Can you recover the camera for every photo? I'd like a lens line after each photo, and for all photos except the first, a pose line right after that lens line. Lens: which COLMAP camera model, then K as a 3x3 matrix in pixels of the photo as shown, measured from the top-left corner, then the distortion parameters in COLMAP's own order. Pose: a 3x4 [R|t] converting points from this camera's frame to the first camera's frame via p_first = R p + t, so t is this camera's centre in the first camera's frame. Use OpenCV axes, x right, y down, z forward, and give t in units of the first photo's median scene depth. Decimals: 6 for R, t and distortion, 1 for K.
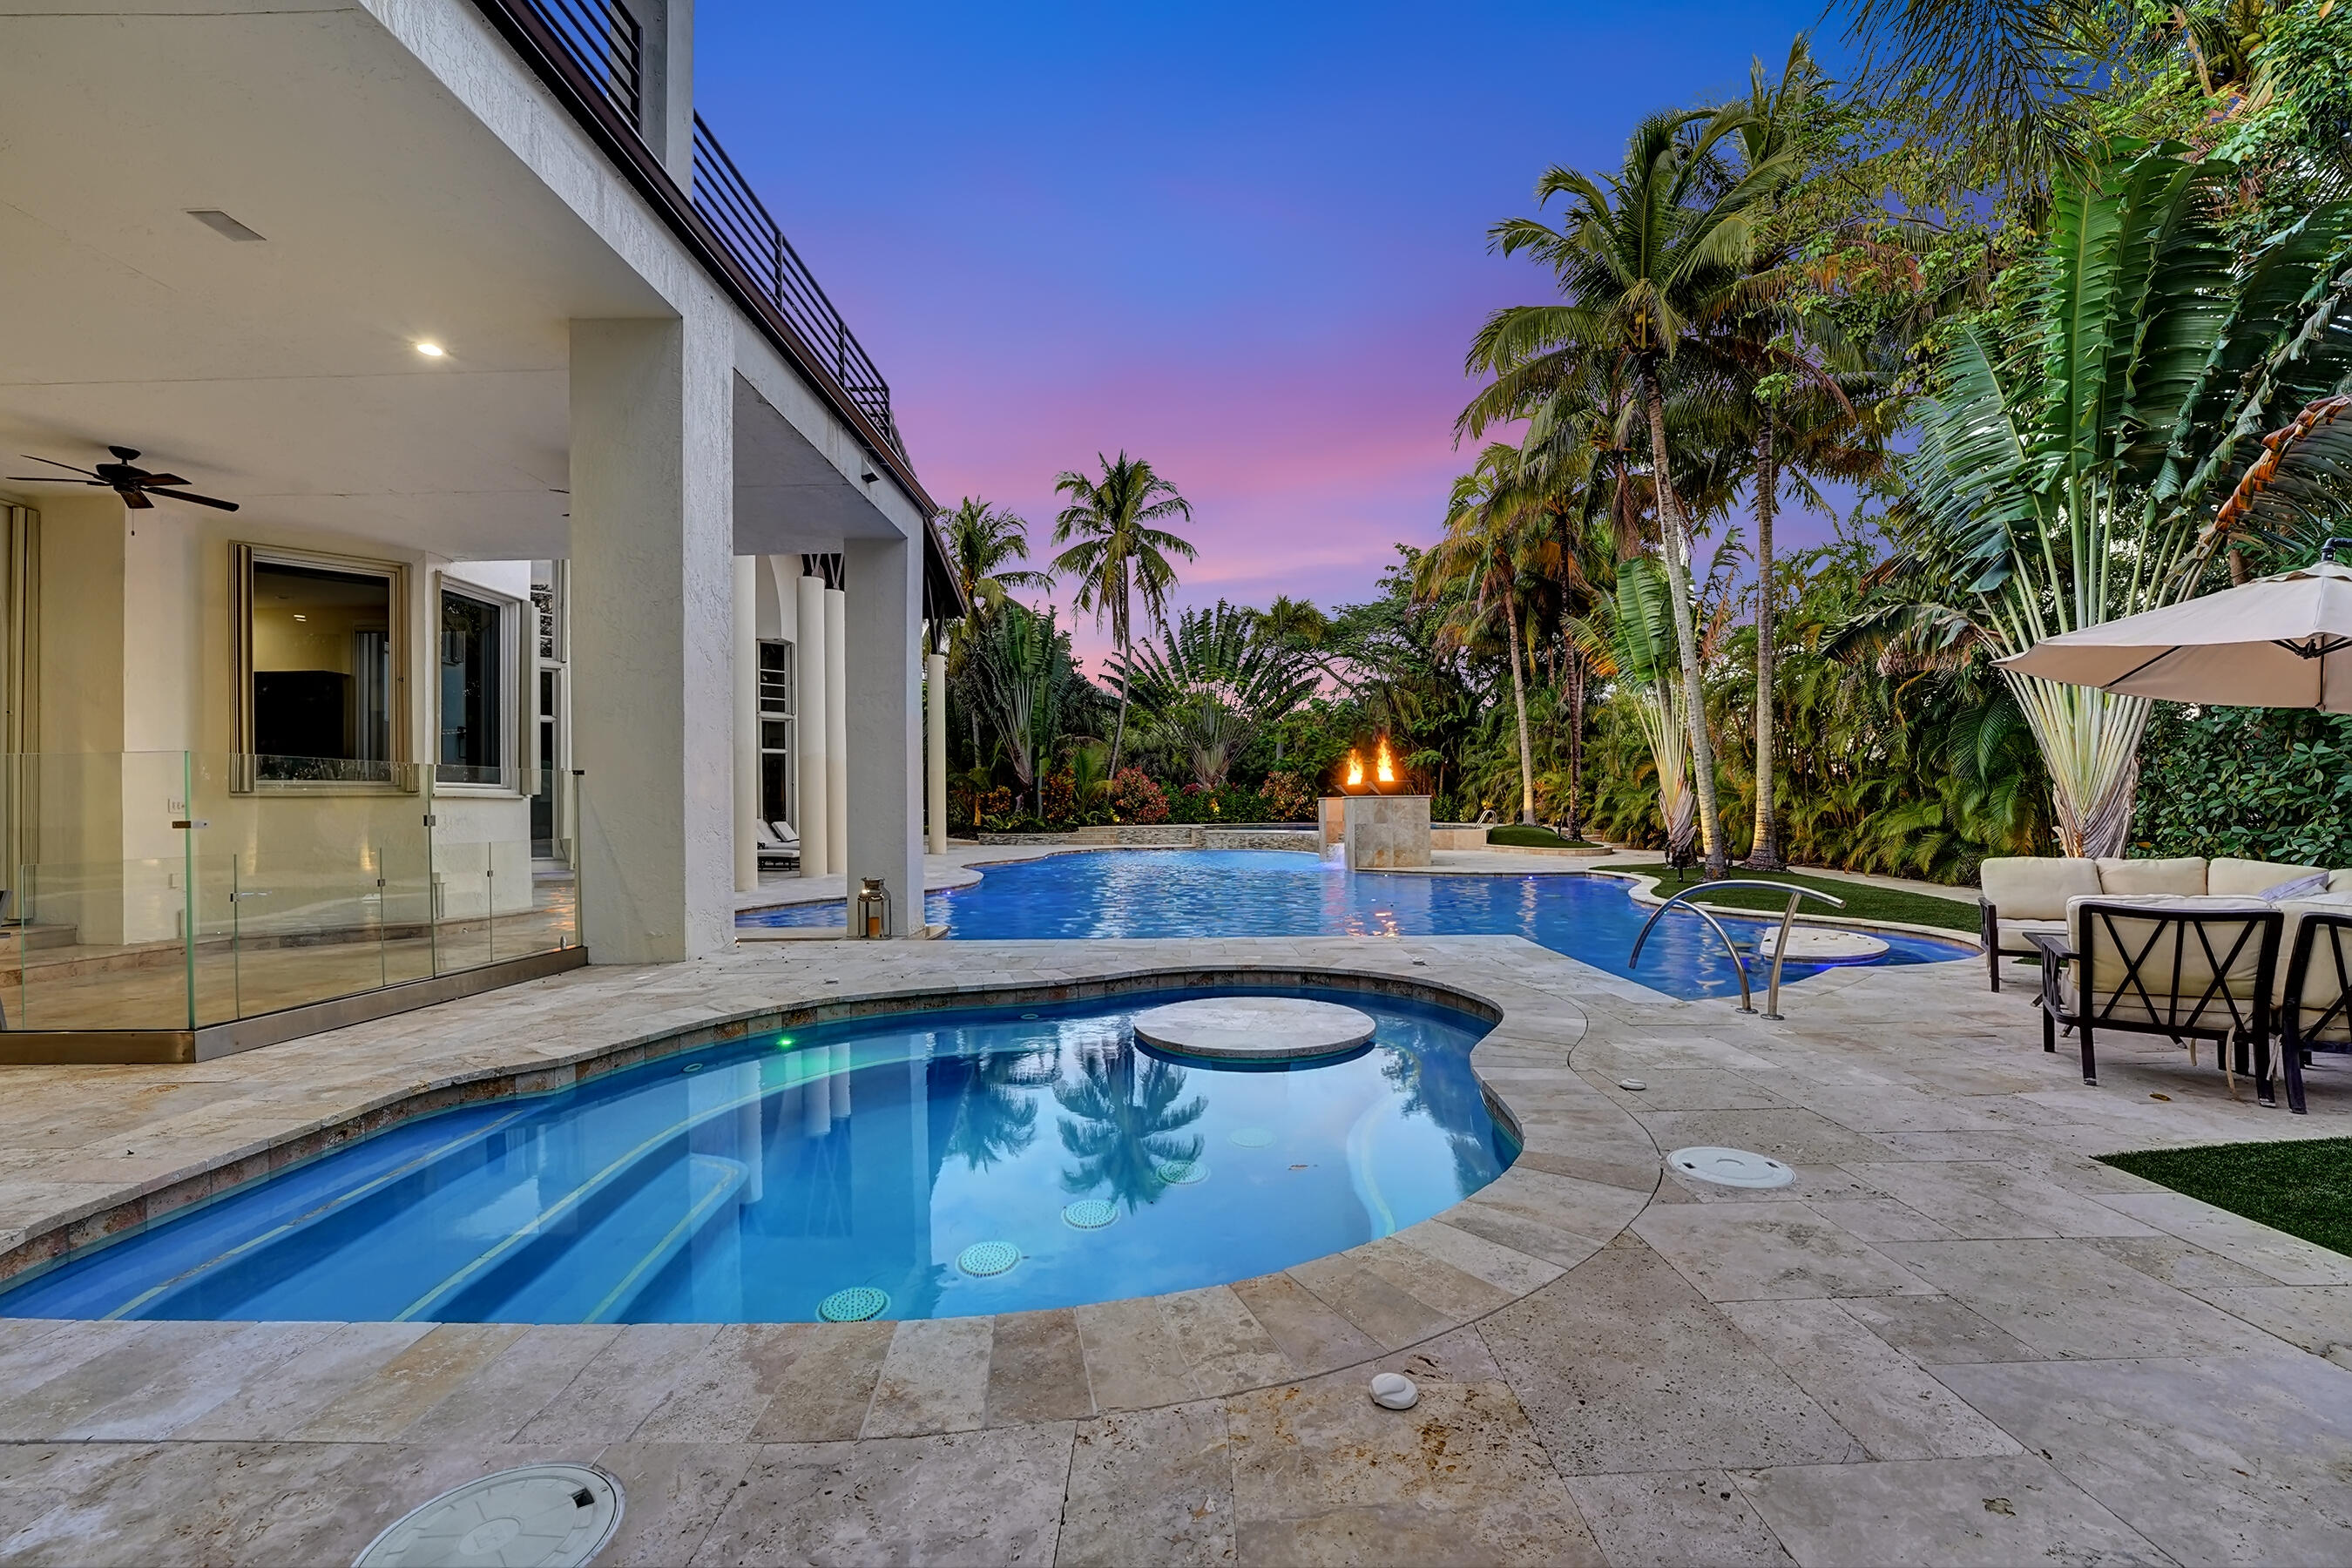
lens RADIAL K [[1003.6, 0, 1184.5], [0, 1003.6, 798.4], [0, 0, 1]] dist [-0.019495, 0.000326]
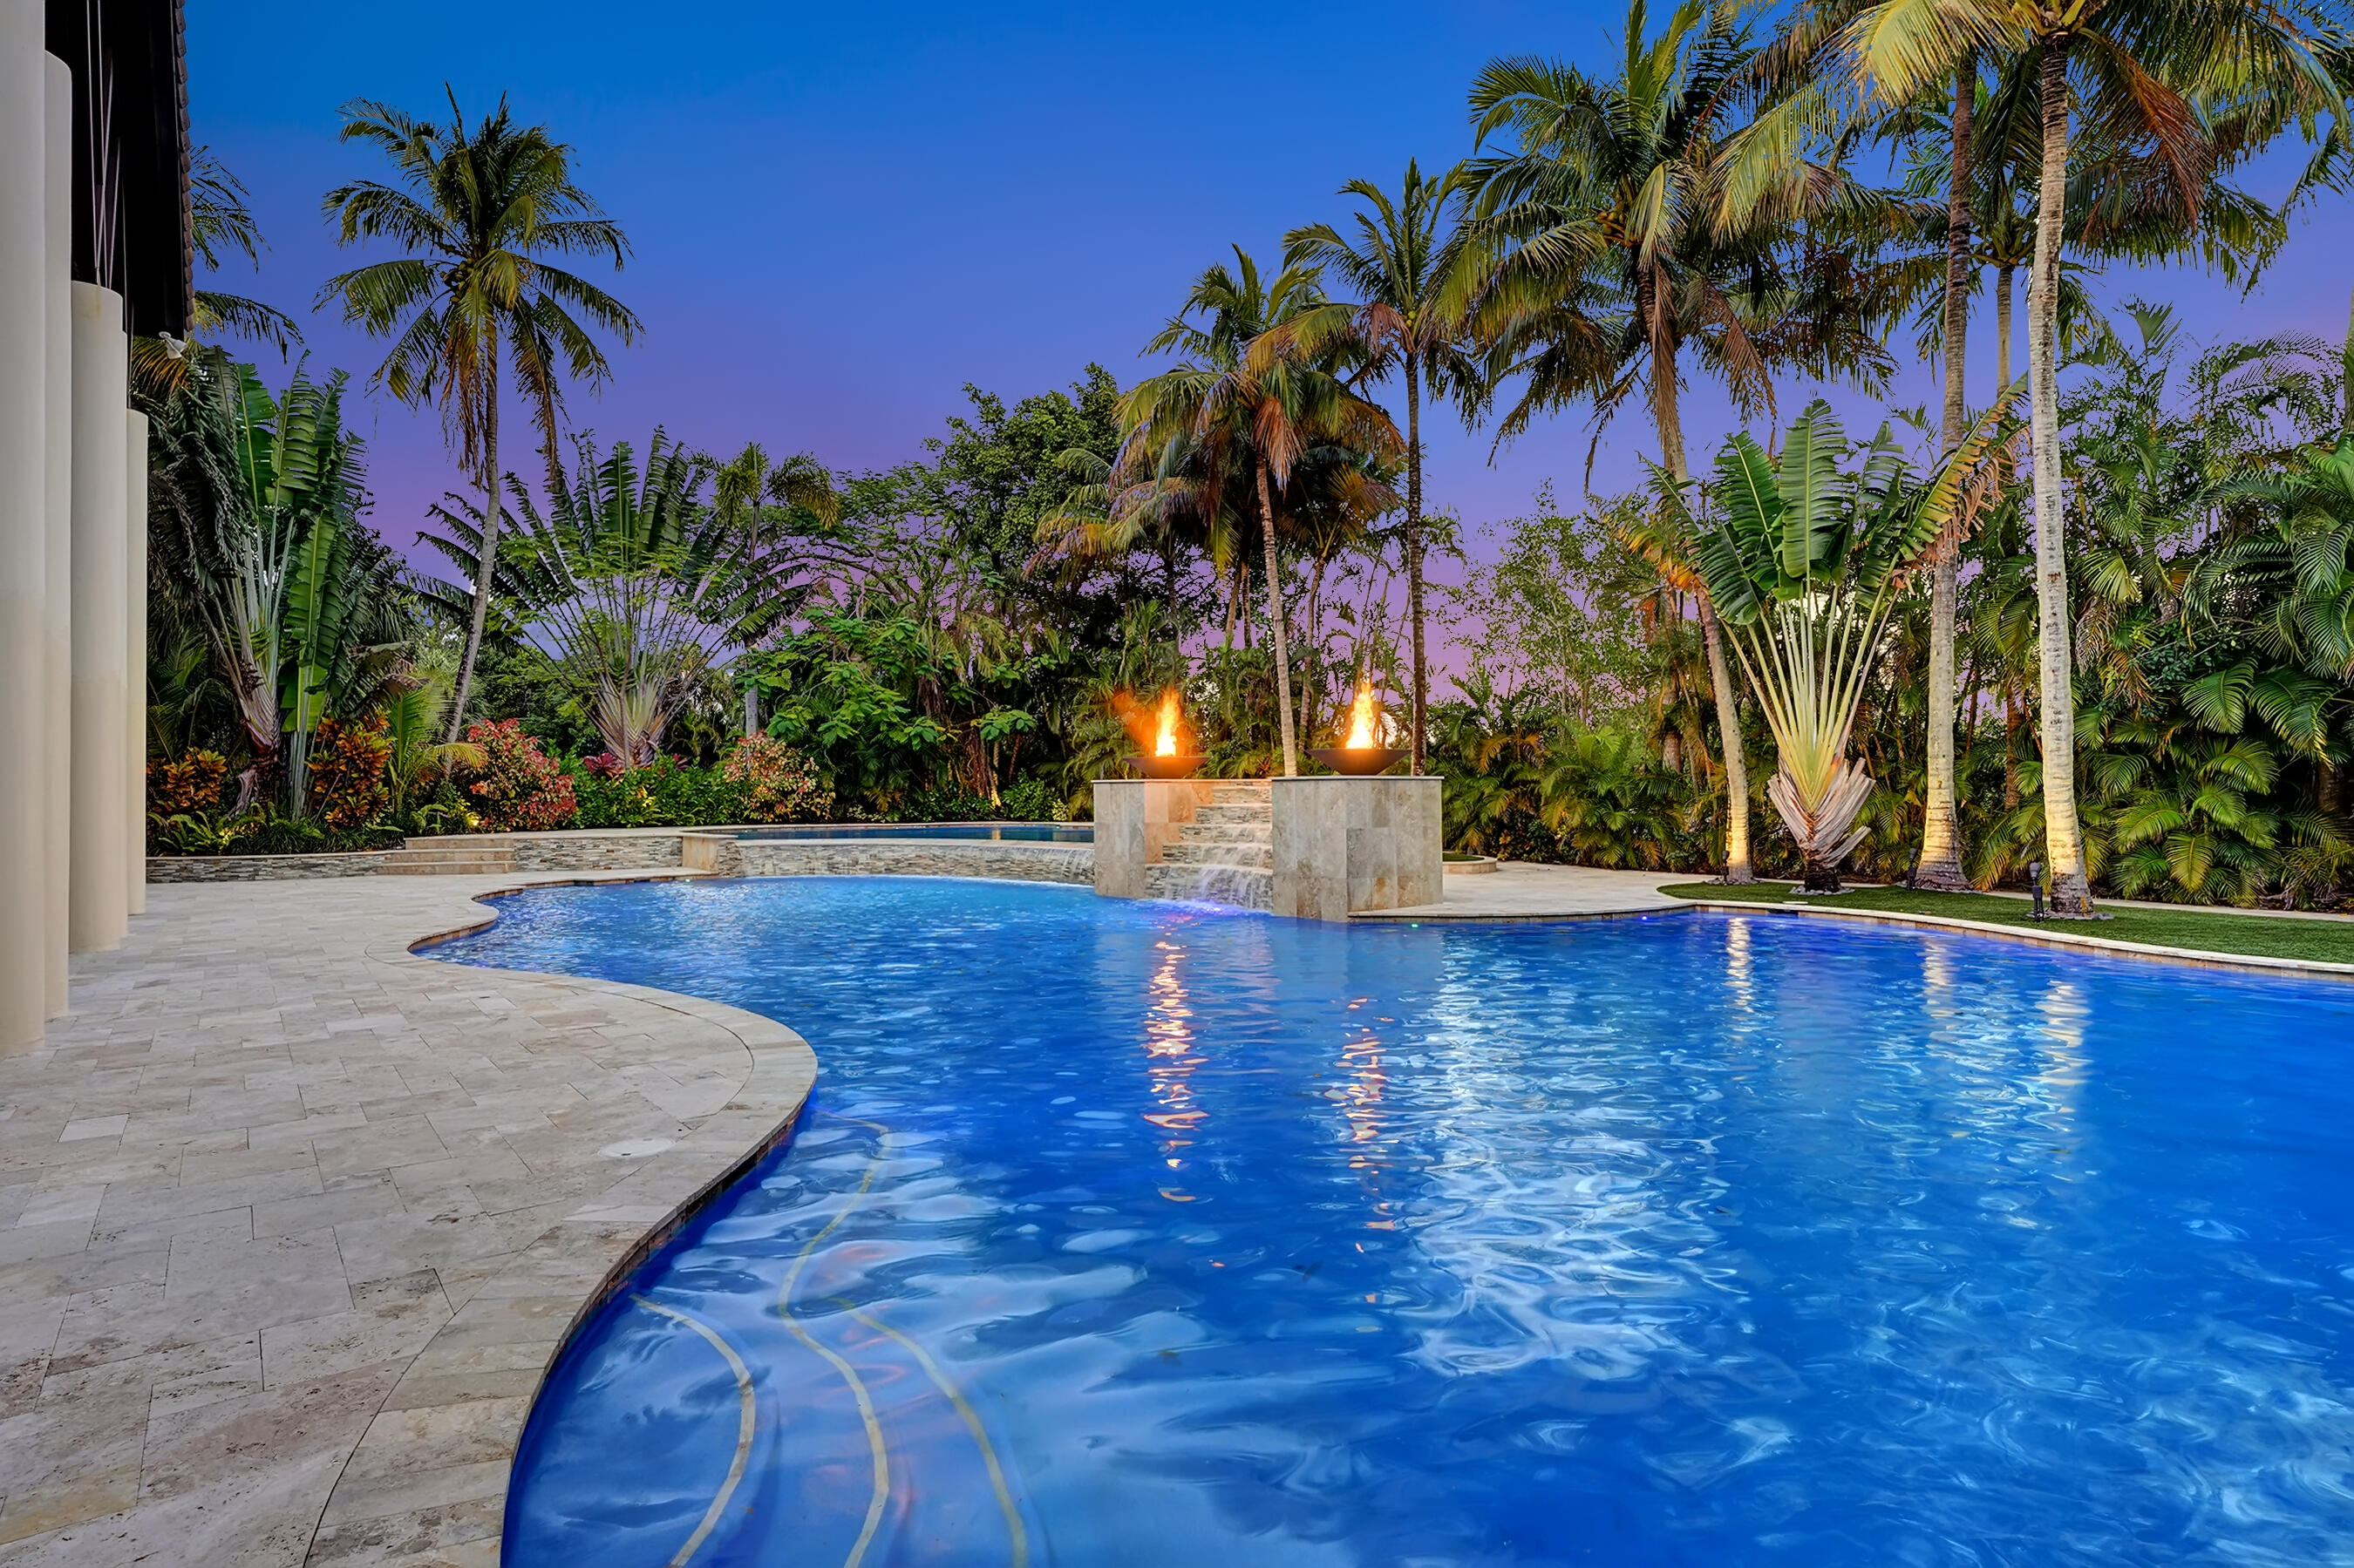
lens RADIAL K [[1292.0, 0, 1183.4], [0, 1292.0, 744.4], [0, 0, 1]] dist [-0.001369, -0.000216]
pose [[0.809735, 0.026182, 0.586212, -0.234456], [-0.006342, 0.999336, -0.035874, 0.004830], [-0.586762, 0.025330, 0.809363, 0.398076]]
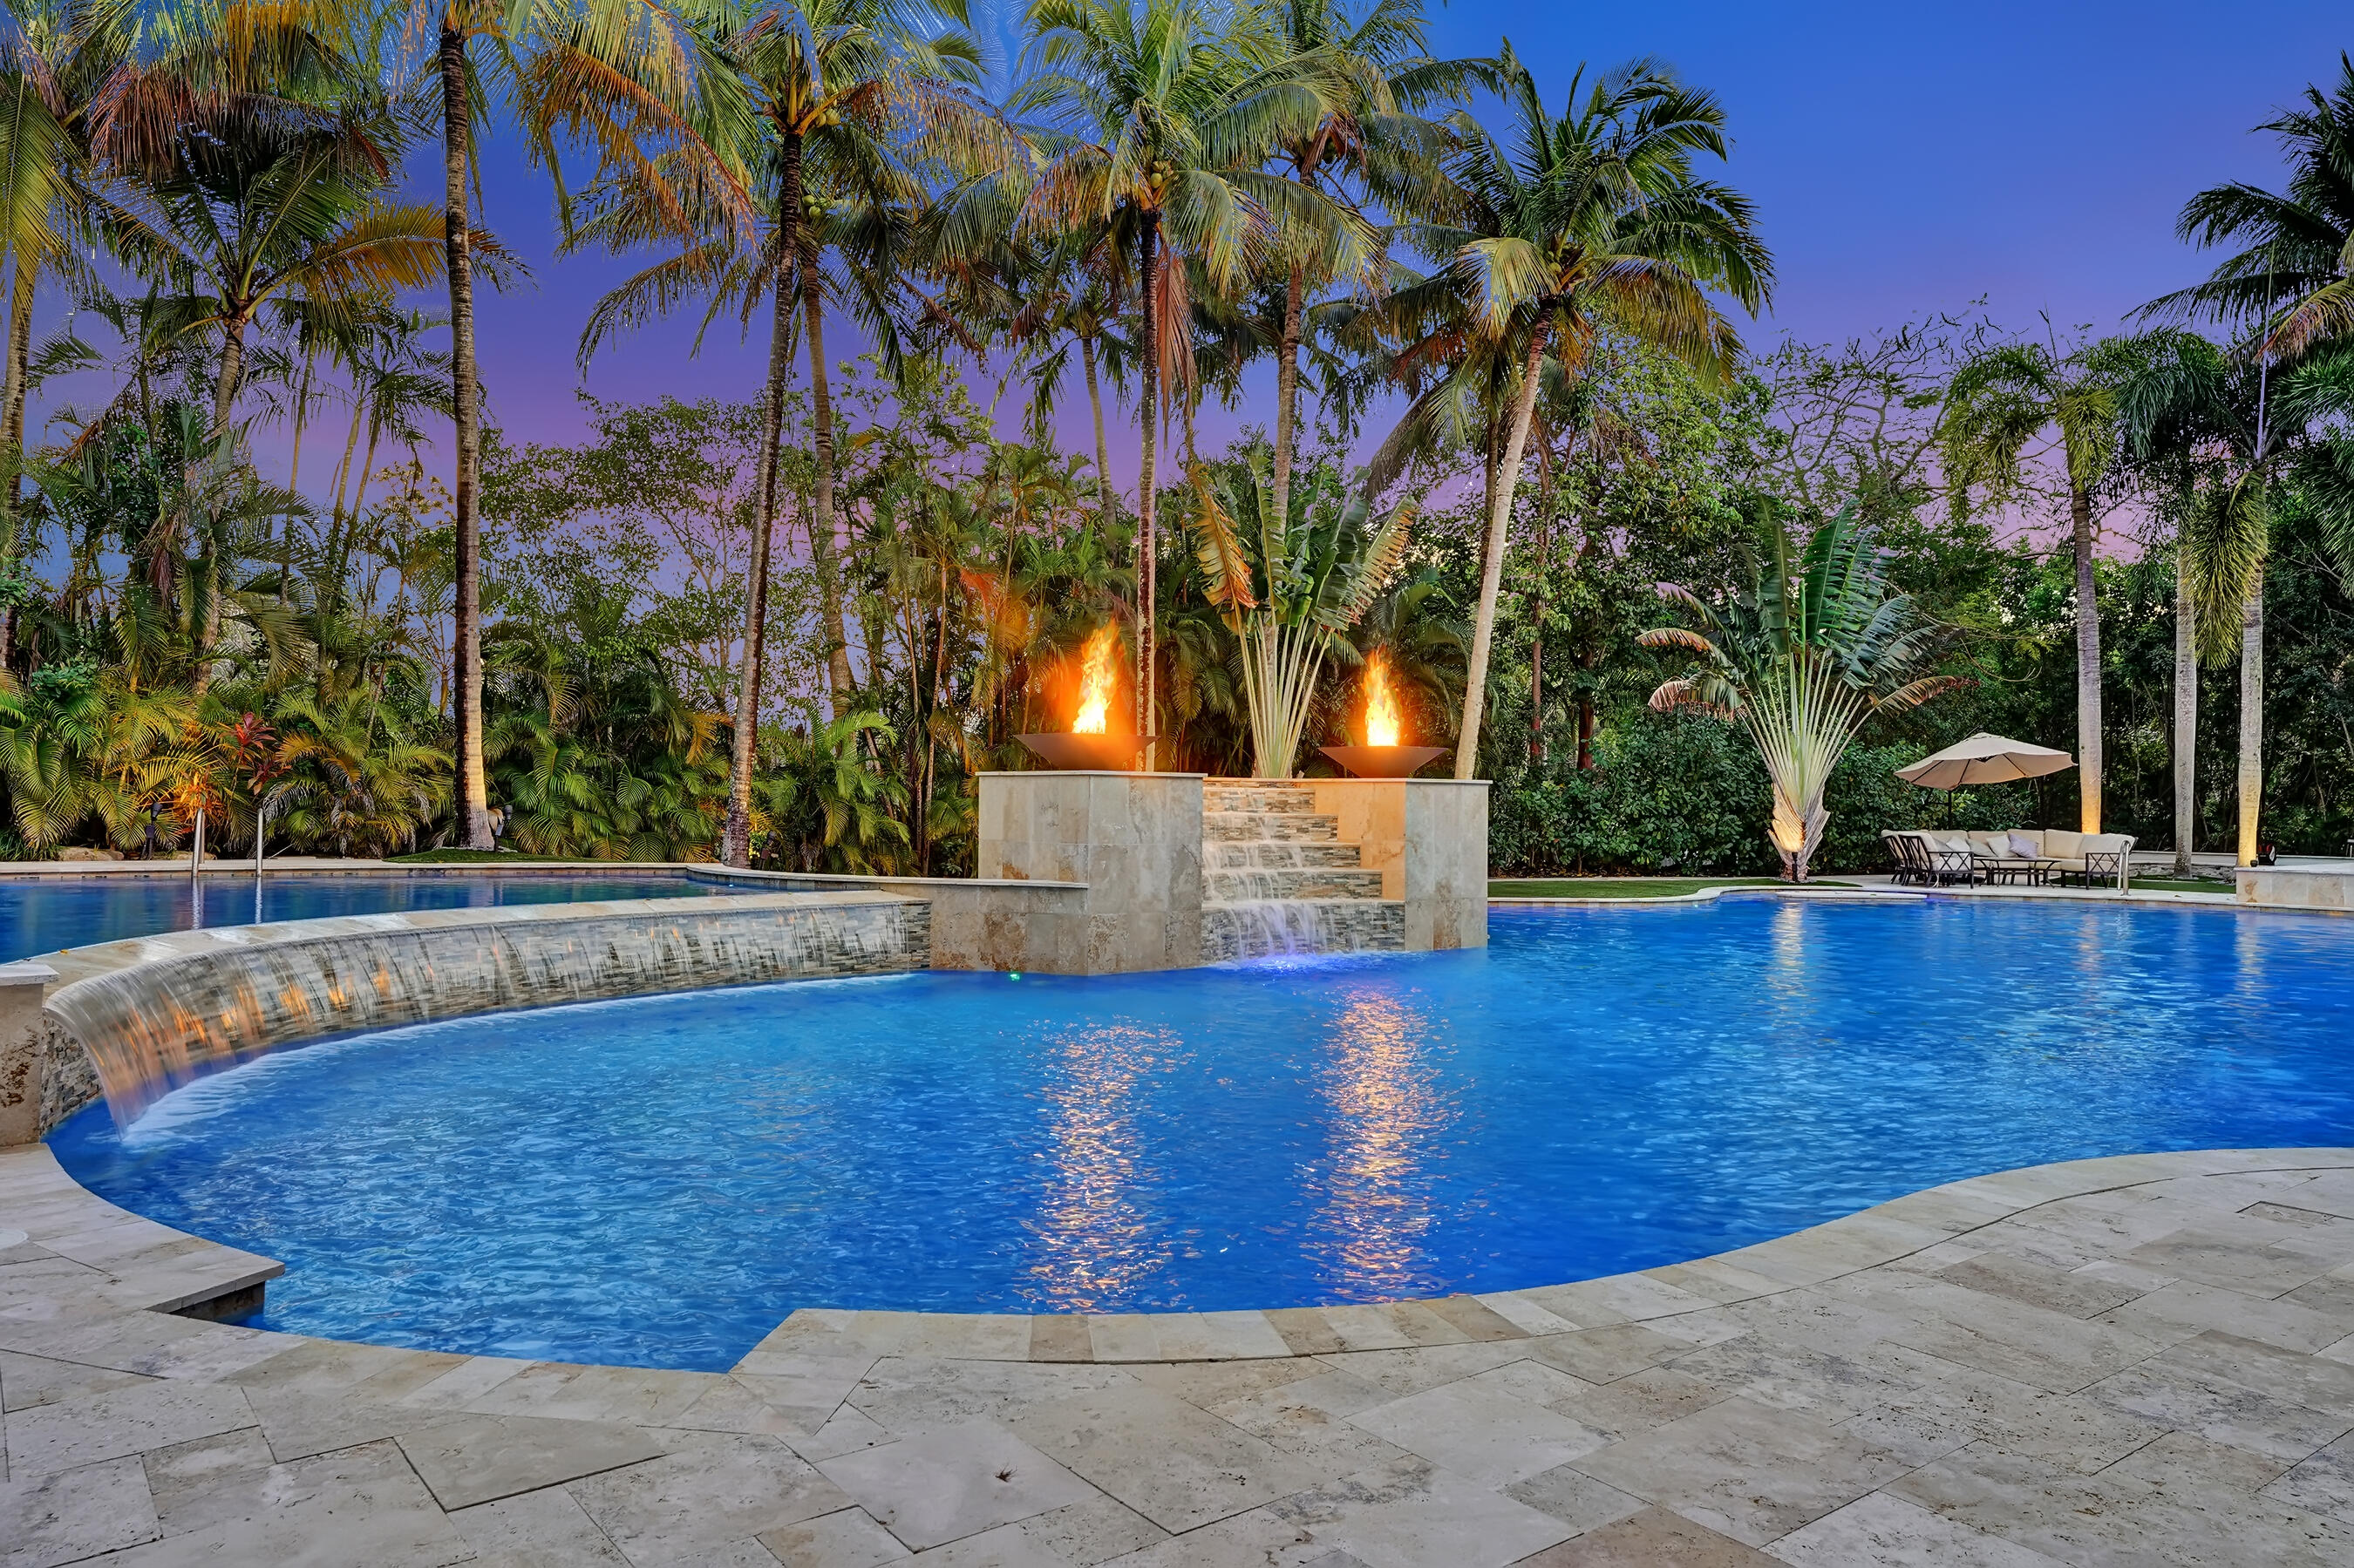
lens RADIAL K [[1642.3, 0, 1177.0], [0, 1642.3, 784.0], [0, 0, 1]] dist [0.043818, 0.000203]
pose [[-0.603426, 0.022456, 0.797103, -0.277787], [-0.004115, 0.999502, -0.031273, 0.019258], [-0.797409, -0.022151, -0.603033, 1.274537]]
